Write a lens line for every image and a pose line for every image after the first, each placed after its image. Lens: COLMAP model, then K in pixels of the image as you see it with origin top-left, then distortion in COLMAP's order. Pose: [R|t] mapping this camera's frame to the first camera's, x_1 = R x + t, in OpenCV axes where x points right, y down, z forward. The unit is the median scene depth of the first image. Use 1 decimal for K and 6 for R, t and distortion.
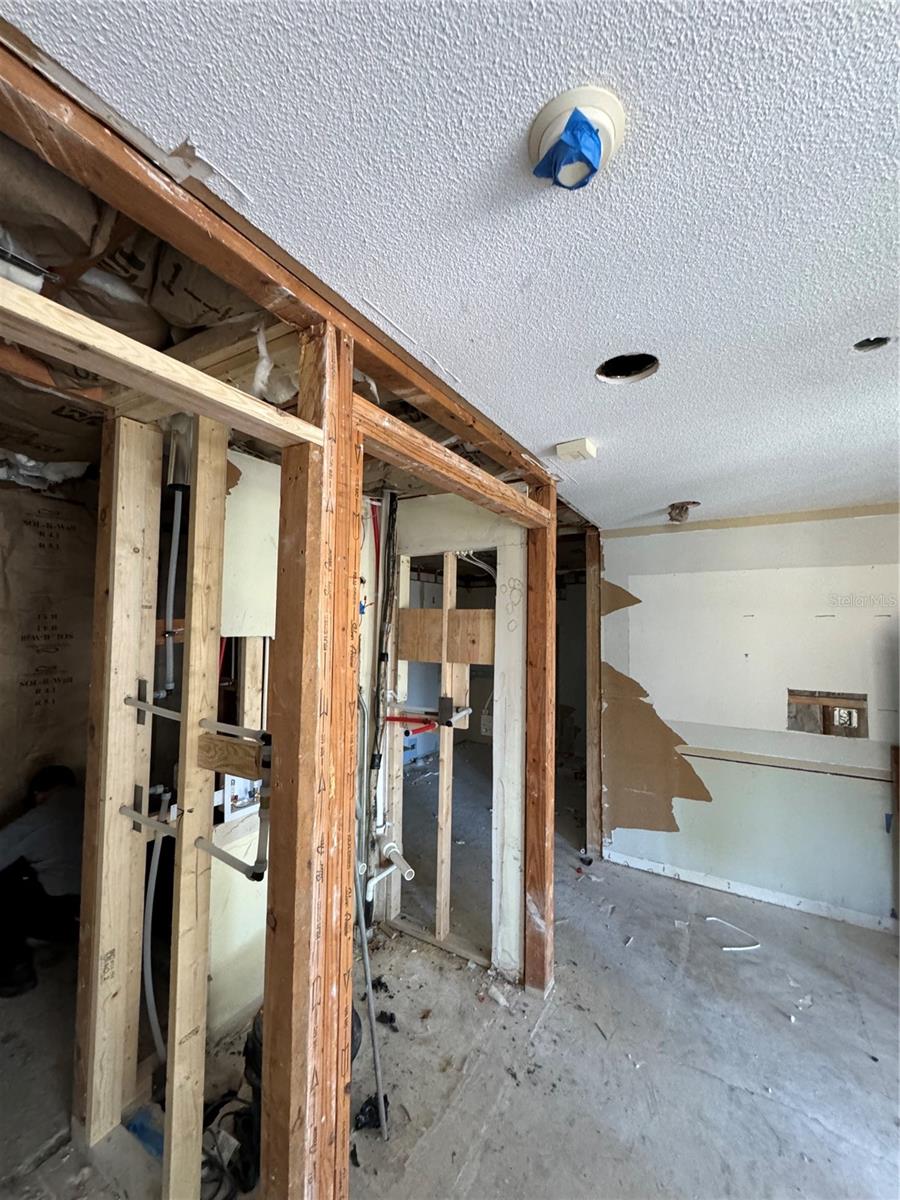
lens RADIAL K [[481.1, 0, 453.3], [0, 481.1, 601.9], [0, 0, 1]] dist [0.002767, 0.000255]
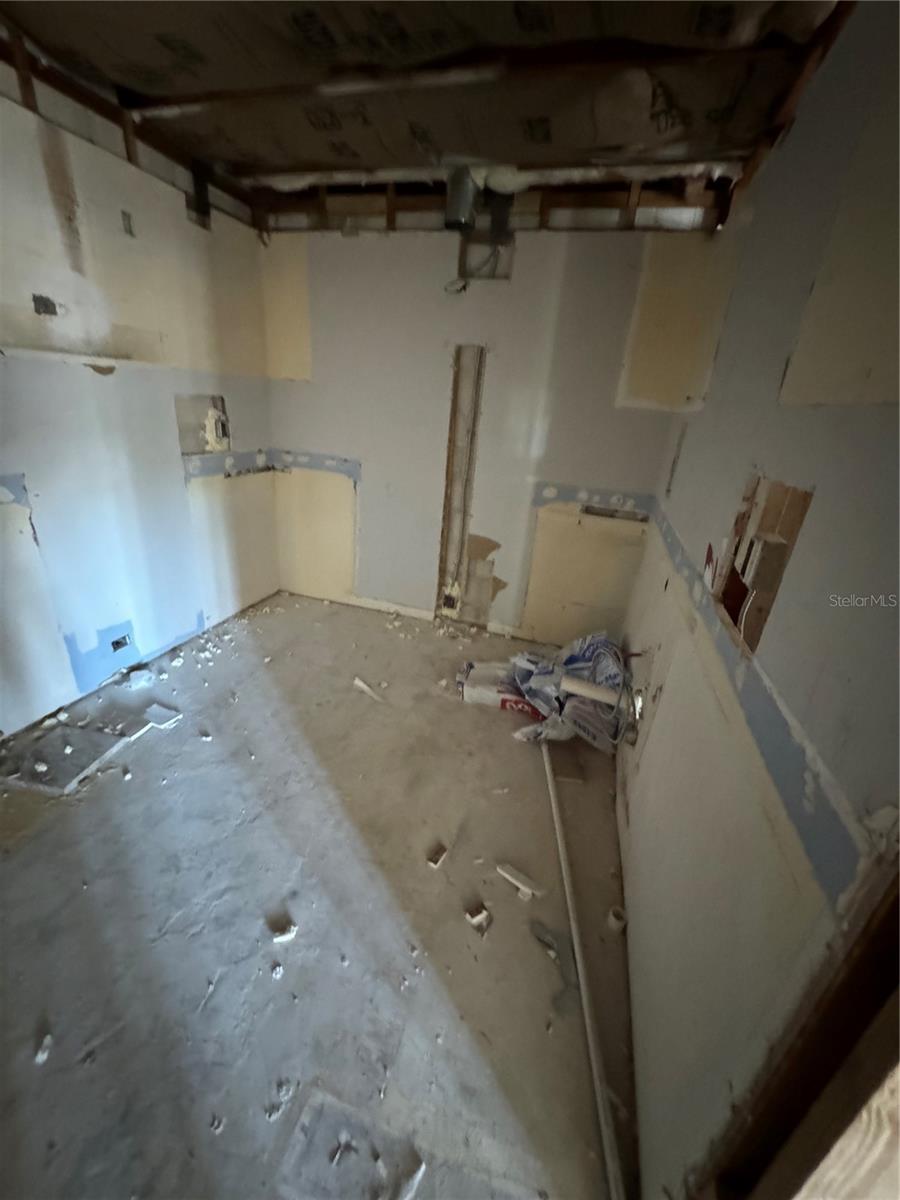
lens RADIAL K [[481.1, 0, 449.4], [0, 481.1, 601.4], [0, 0, 1]] dist [0.002767, 0.000255]
pose [[0.967687, -0.033148, 0.249965, 0.081923], [-0.079504, 0.900647, 0.427217, 0.071081], [-0.239291, -0.433286, 0.868909, 0.577415]]
